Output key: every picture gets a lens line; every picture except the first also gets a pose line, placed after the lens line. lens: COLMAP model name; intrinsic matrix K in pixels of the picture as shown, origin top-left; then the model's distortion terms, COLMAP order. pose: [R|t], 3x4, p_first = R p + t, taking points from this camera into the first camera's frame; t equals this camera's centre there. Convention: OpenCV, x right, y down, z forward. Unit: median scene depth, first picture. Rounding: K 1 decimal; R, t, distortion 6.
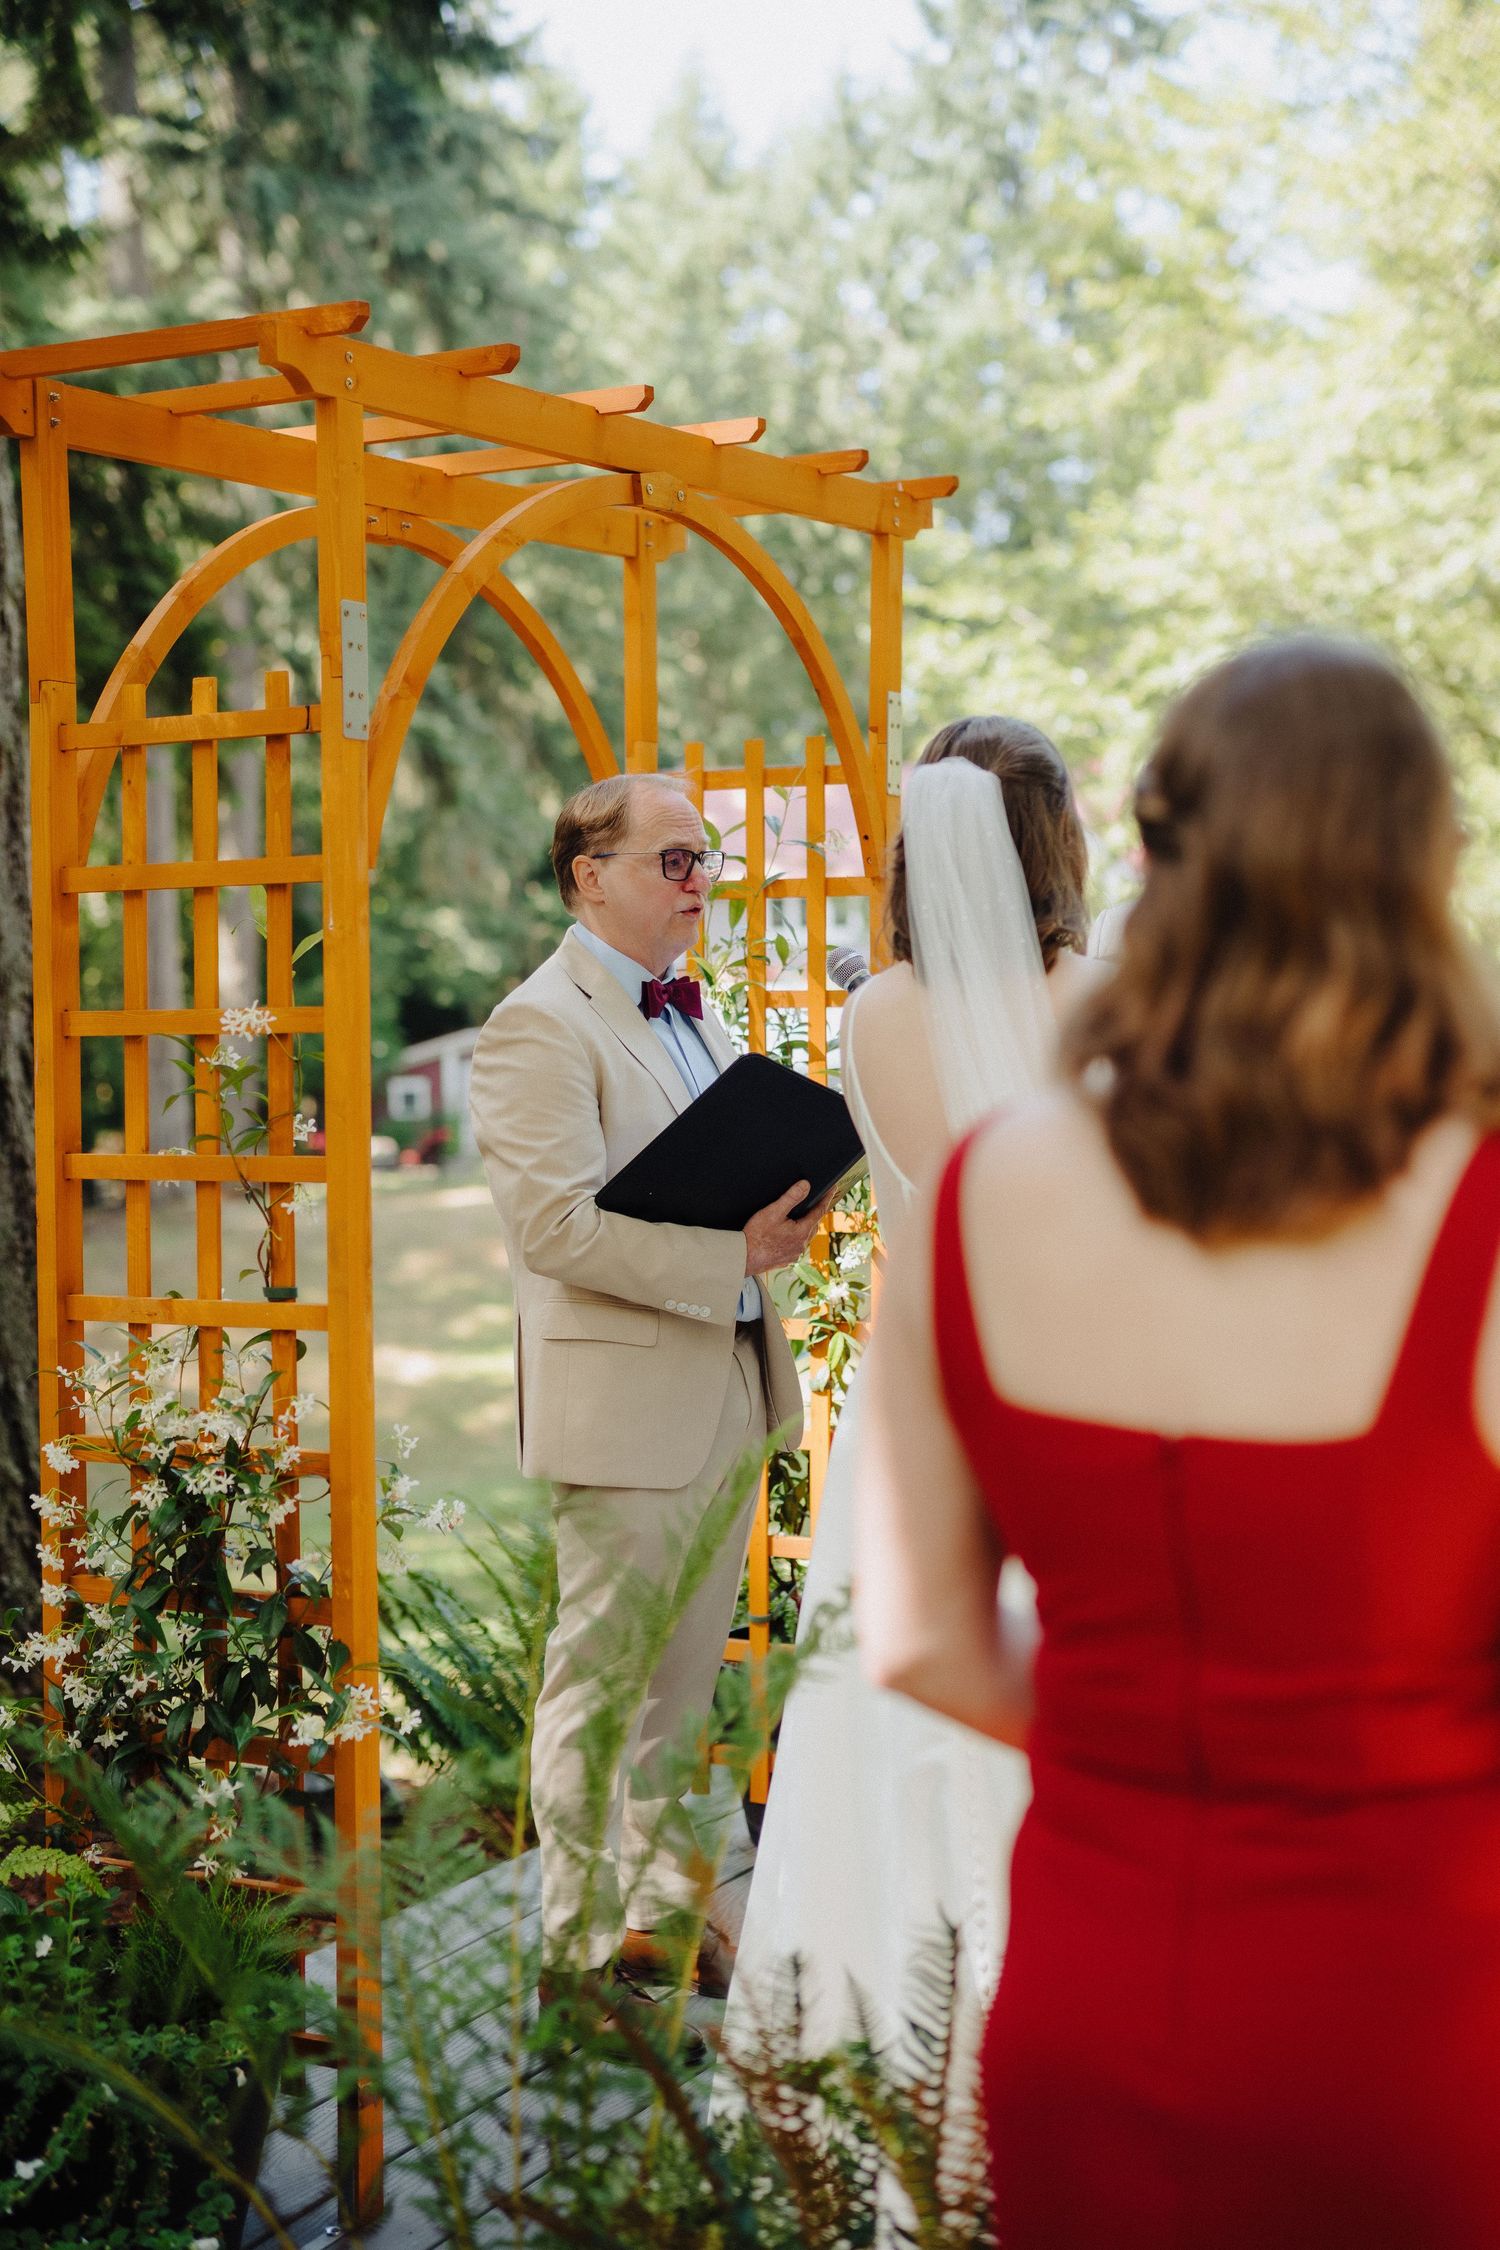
lens RADIAL K [[3114.3, 0, 710.8], [0, 3114.3, 1118.7], [0, 0, 1]] dist [0.046915, 0.000000]
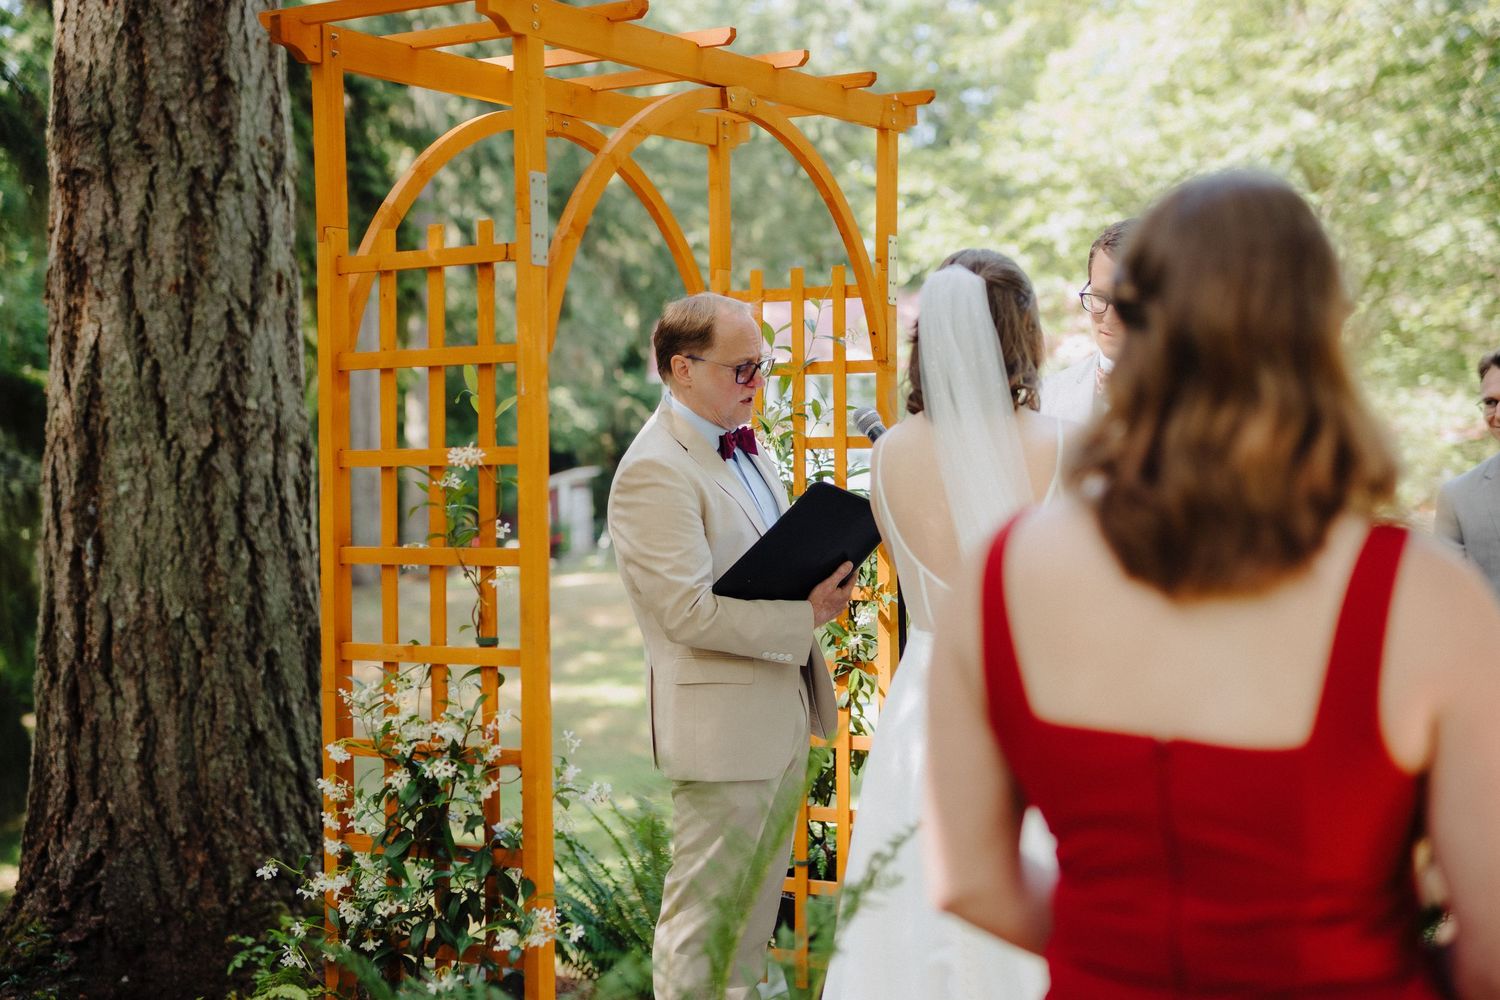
lens RADIAL K [[2076.2, 0, 719.0], [0, 2076.2, 491.8], [0, 0, 1]] dist [0.046915, 0.000000]
pose [[0.999973, -0.001577, -0.007133, -0.016034], [0.001454, 0.999850, -0.017285, 0.001871], [0.007159, 0.017274, 0.999825, 0.013522]]
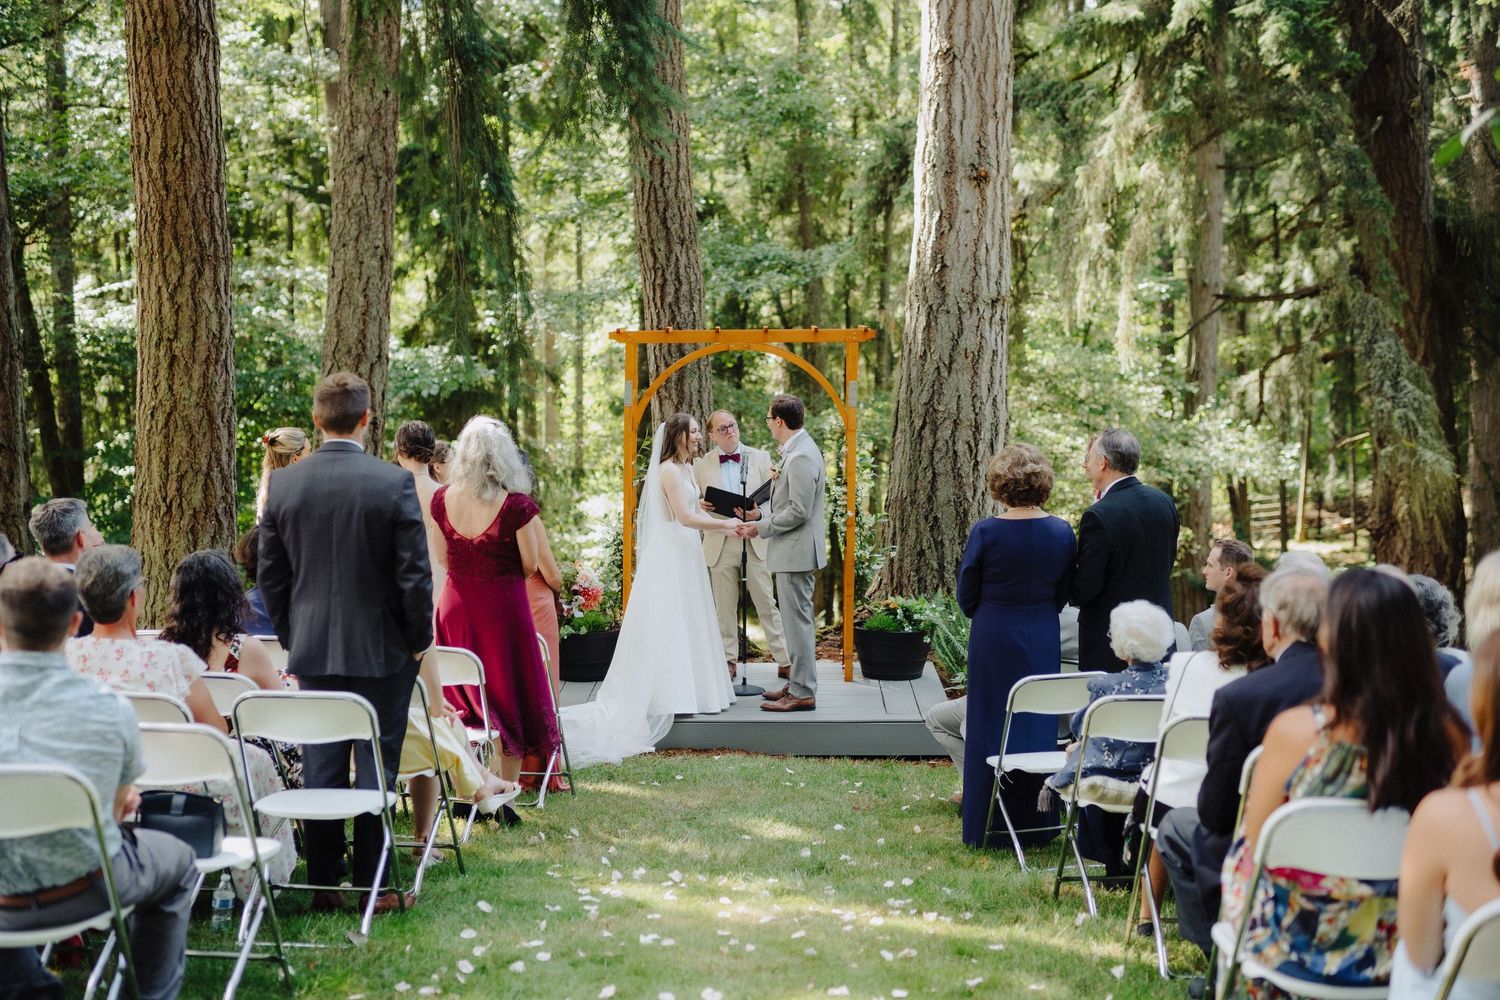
lens RADIAL K [[2076.2, 0, 749.8], [0, 2076.2, 491.5], [0, 0, 1]] dist [0.046915, 0.000000]
pose [[0.495534, 0.094263, -0.863458, 1.160403], [-0.050782, 0.995537, 0.079539, -0.098023], [0.867103, 0.004434, 0.498110, -0.216721]]
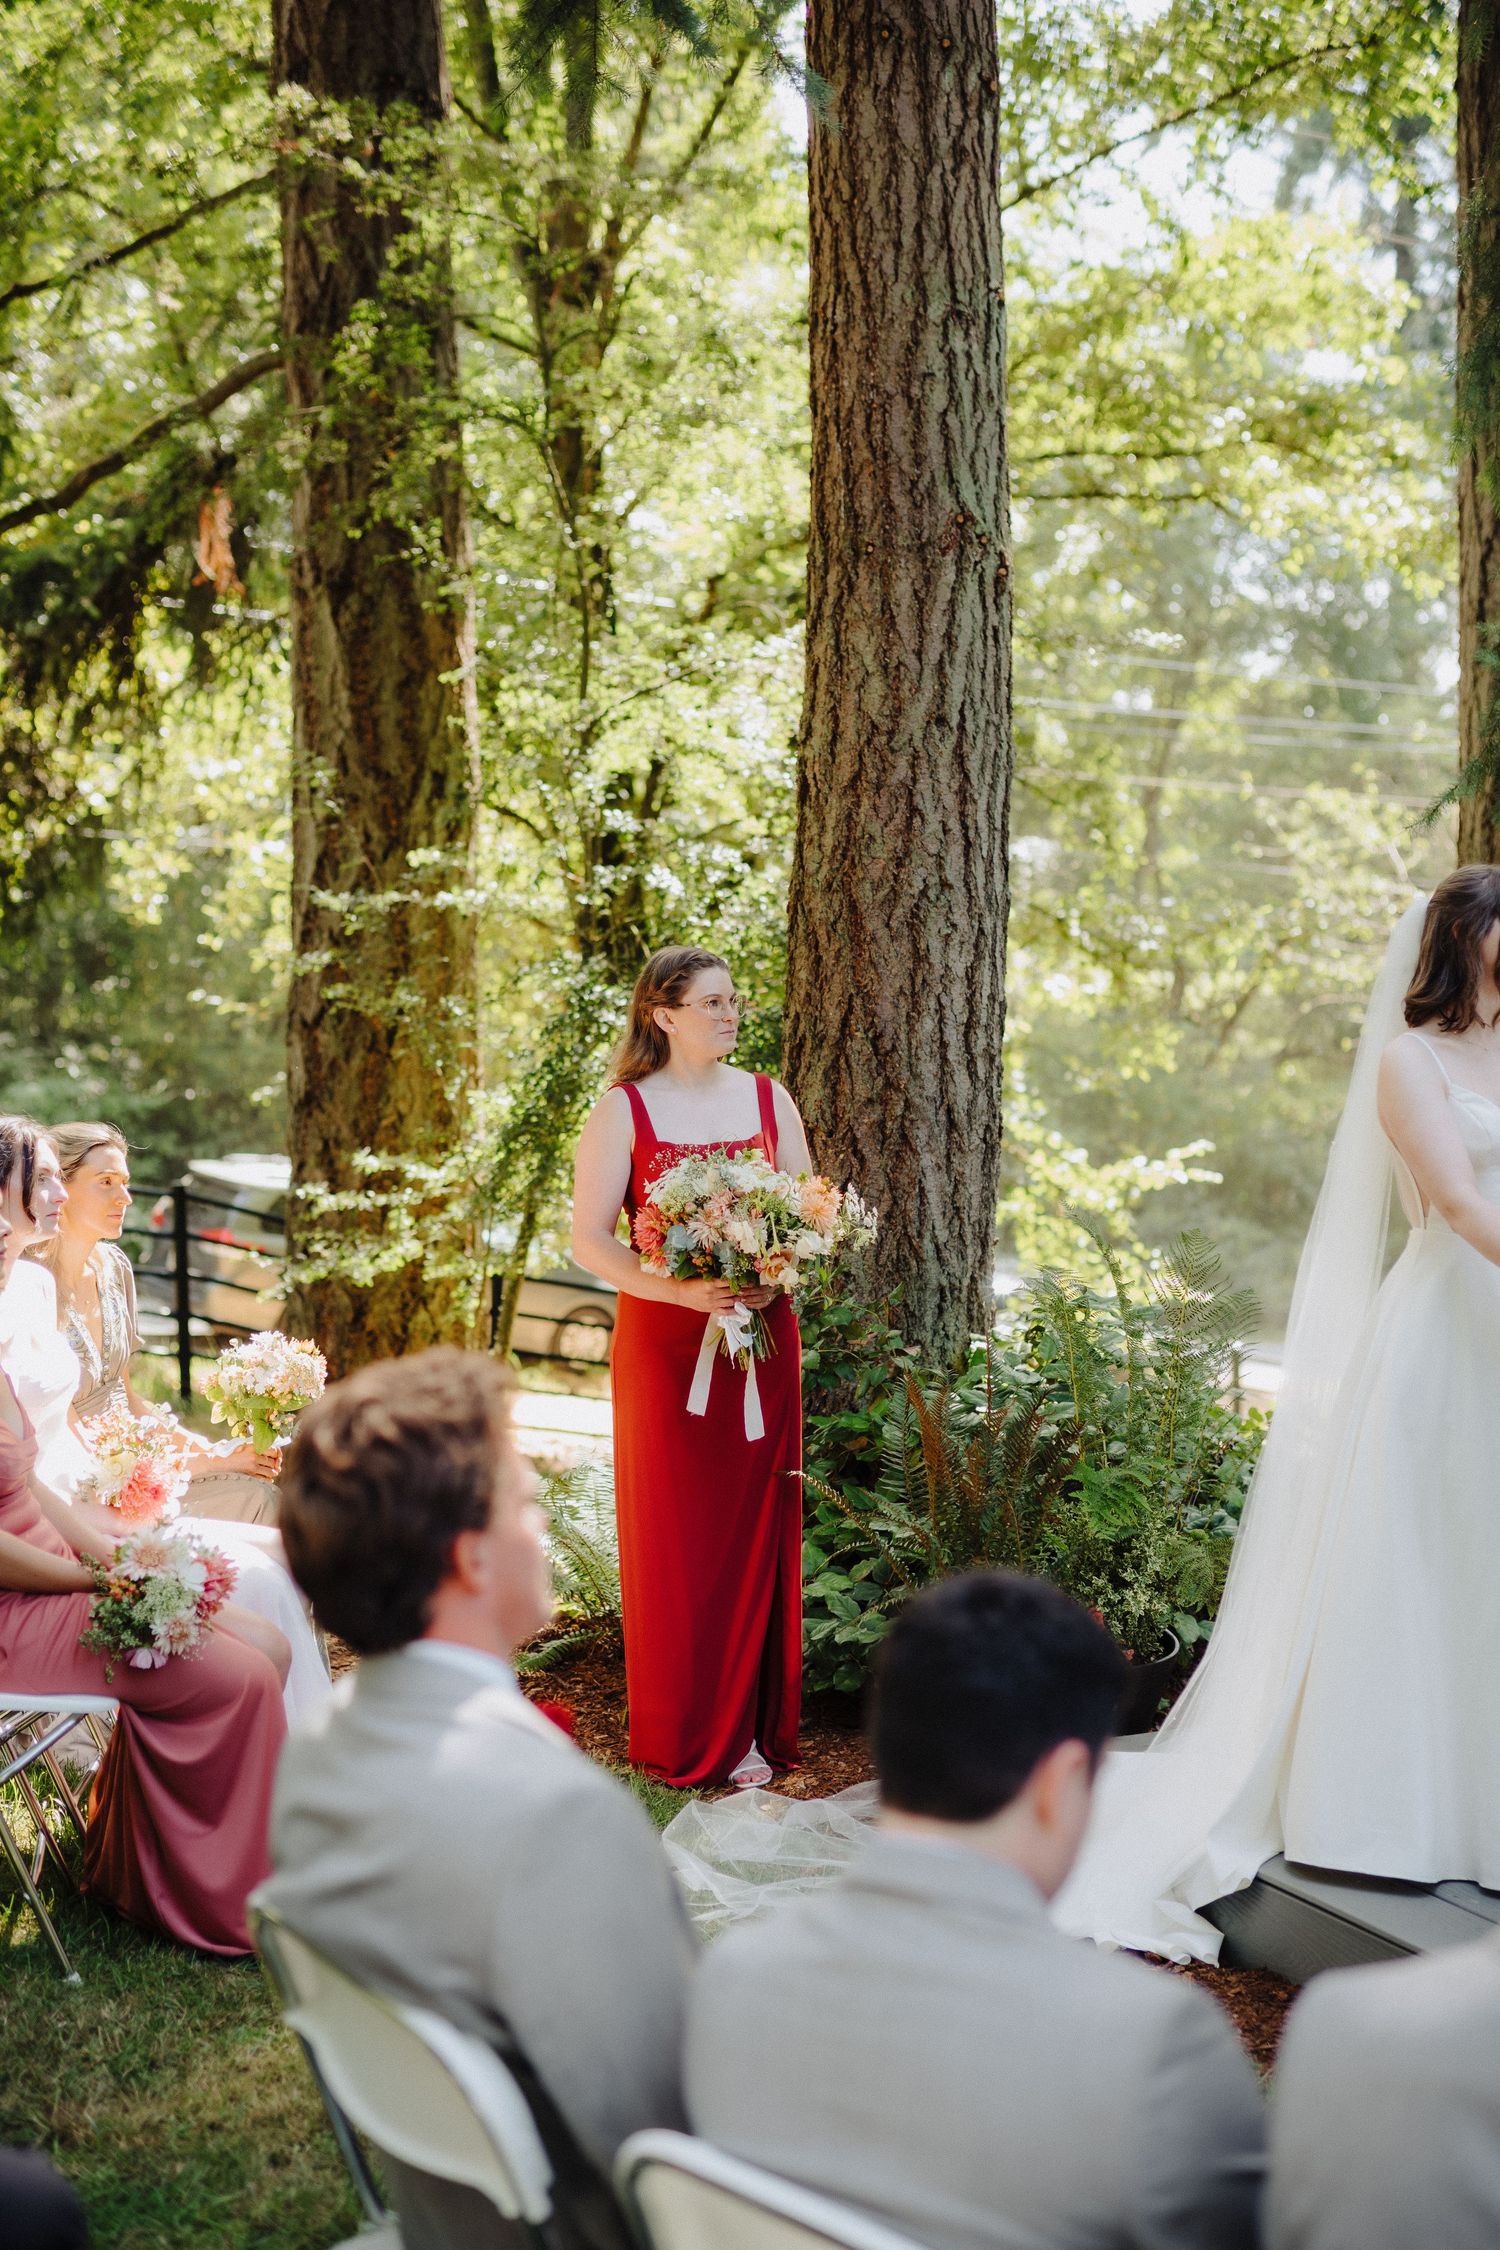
lens RADIAL K [[3114.3, 0, 776.5], [0, 3114.3, 1117.8], [0, 0, 1]] dist [0.046915, 0.000000]
pose [[-0.575309, 0.070519, -0.814891, 0.579234], [-0.012036, 0.995439, 0.094641, -0.049144], [0.817848, 0.064256, -0.571836, 0.604985]]
